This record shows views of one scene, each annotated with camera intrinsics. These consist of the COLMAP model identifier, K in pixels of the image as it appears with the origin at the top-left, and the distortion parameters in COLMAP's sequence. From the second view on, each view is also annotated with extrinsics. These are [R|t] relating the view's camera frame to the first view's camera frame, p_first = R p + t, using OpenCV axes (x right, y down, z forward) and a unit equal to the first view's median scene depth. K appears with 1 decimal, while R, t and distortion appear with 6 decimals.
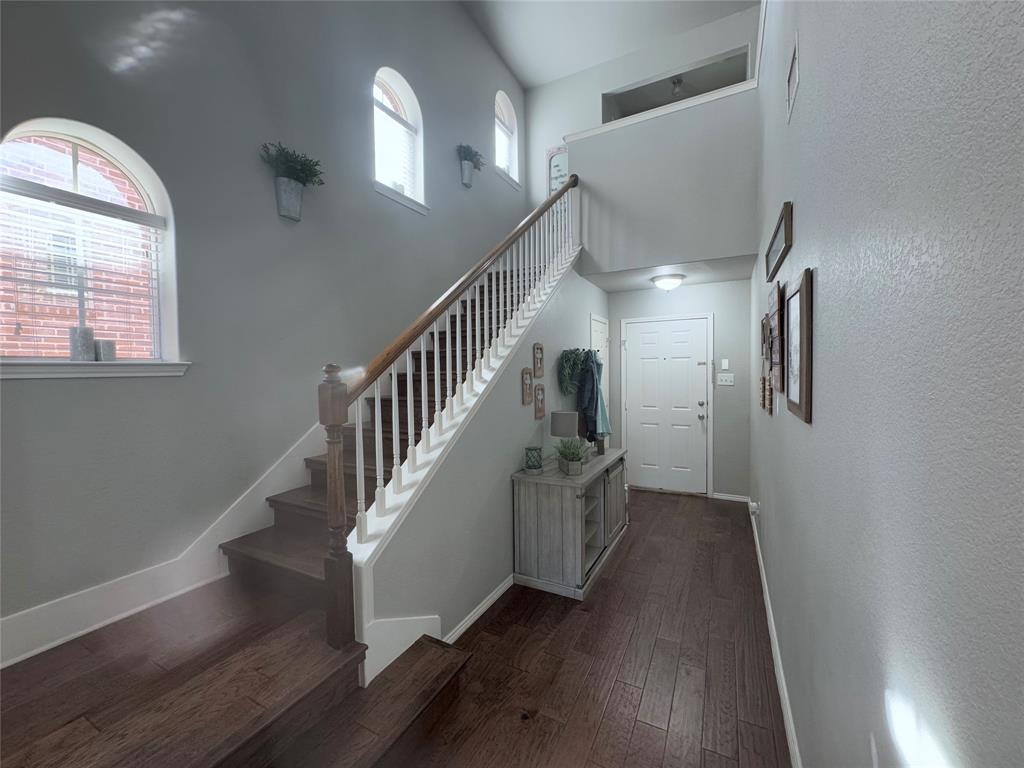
lens RADIAL K [[408.4, 0, 511.1], [0, 408.4, 387.1], [0, 0, 1]] dist [-0.001346, -0.000128]
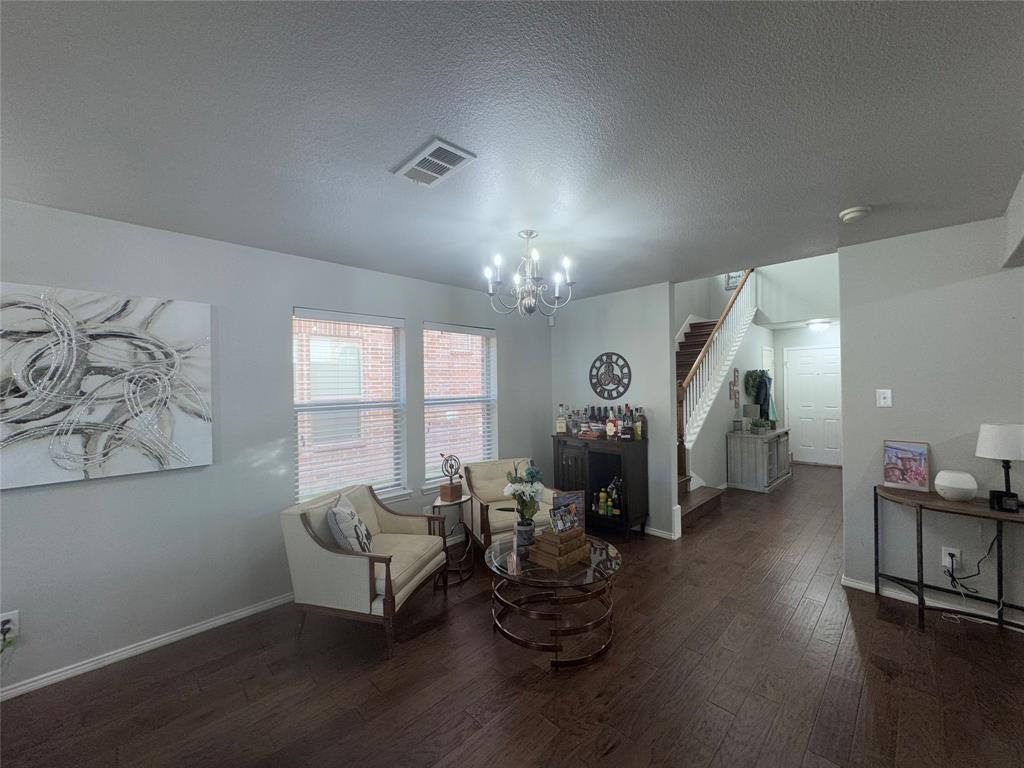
lens RADIAL K [[408.4, 0, 511.0], [0, 408.4, 379.5], [0, 0, 1]] dist [-0.001346, -0.000128]
pose [[0.952876, 0.002878, -0.303346, -0.336355], [-0.015010, 0.999177, -0.037670, 0.031703], [0.302988, 0.040449, 0.952135, -1.064559]]
